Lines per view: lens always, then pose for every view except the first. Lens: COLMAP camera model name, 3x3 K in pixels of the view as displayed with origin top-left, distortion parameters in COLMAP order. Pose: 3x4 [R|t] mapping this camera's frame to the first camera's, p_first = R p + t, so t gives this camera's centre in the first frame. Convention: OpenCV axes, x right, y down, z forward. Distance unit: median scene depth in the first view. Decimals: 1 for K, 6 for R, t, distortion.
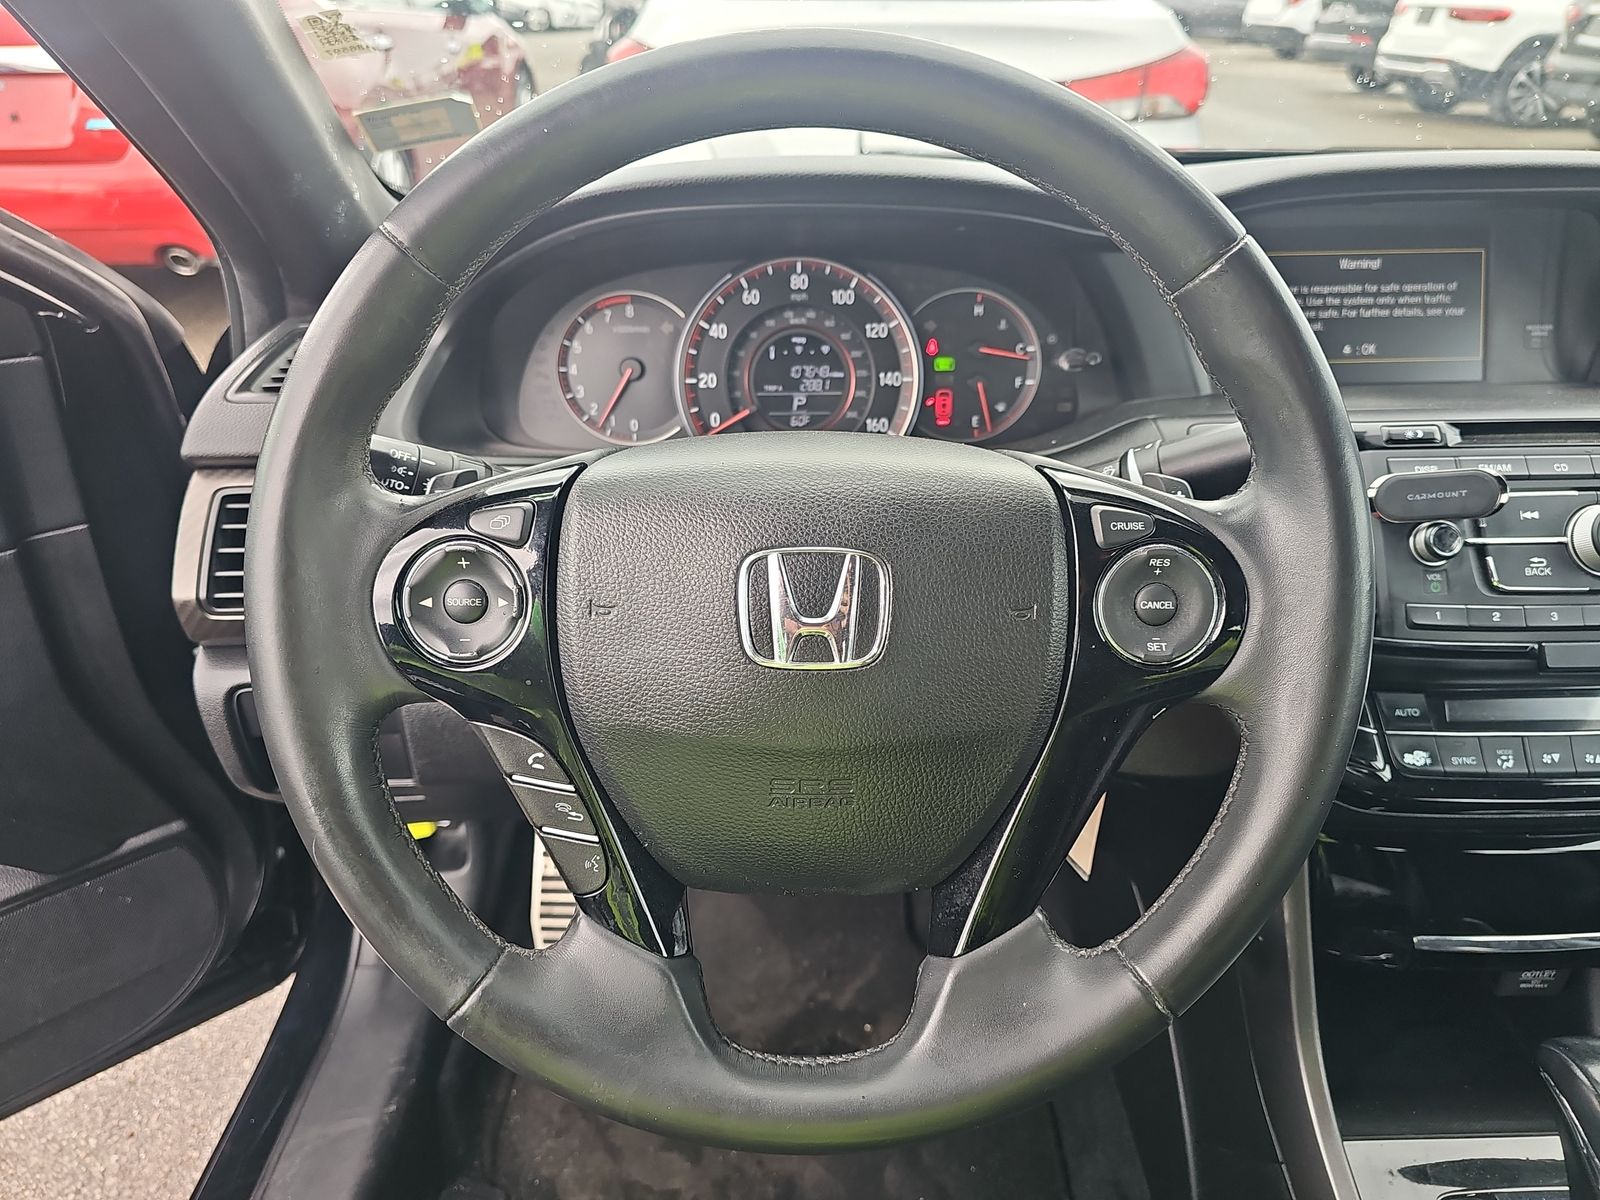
lens RADIAL K [[1052.0, 0, 802.4], [0, 1052.0, 594.9], [0, 0, 1]] dist [0.001864, -0.011160]
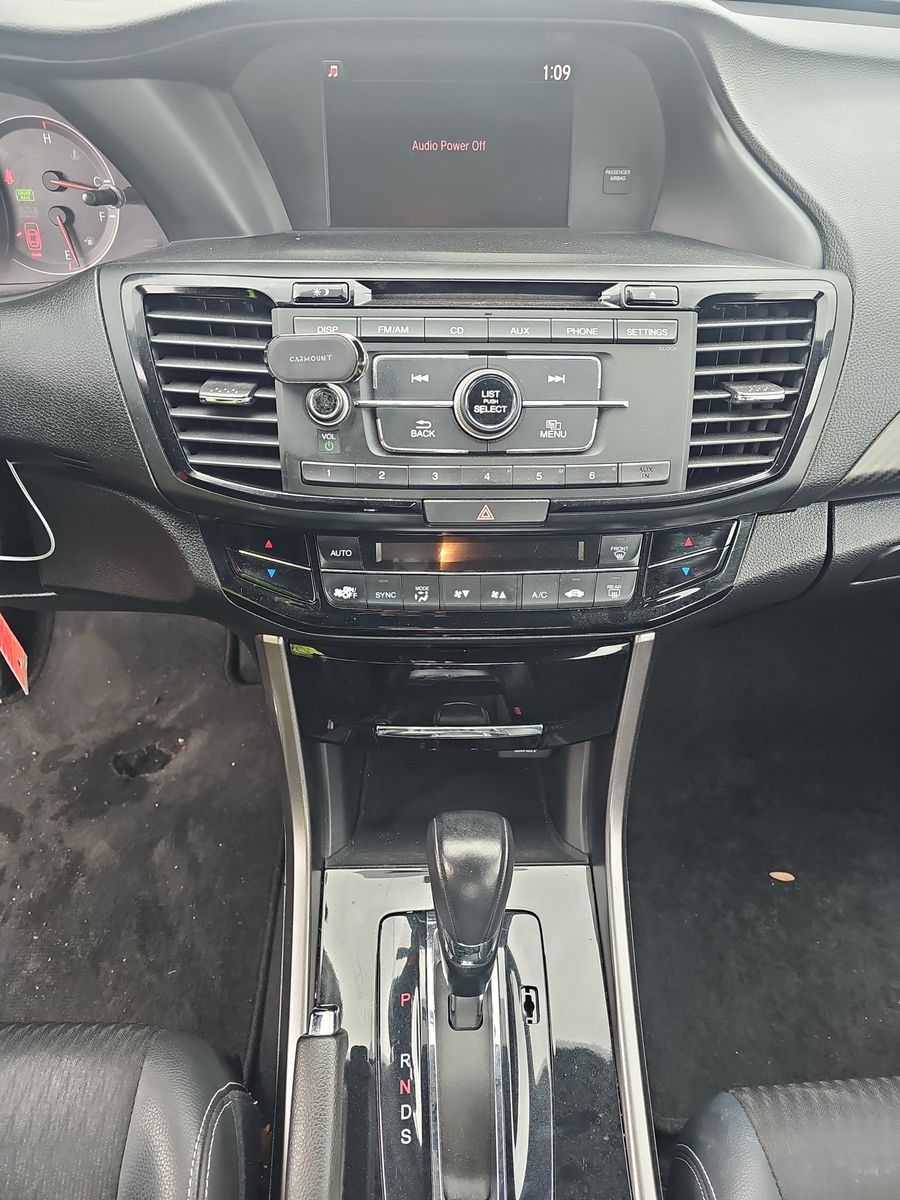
lens RADIAL K [[789.0, 0, 448.1], [0, 789.0, 608.4], [0, 0, 1]] dist [0.001864, -0.011160]
pose [[0.998805, 0.007991, 0.048210, 0.532115], [-0.021741, 0.956197, 0.291916, -0.067615], [-0.043766, -0.292615, 0.955228, 0.132207]]
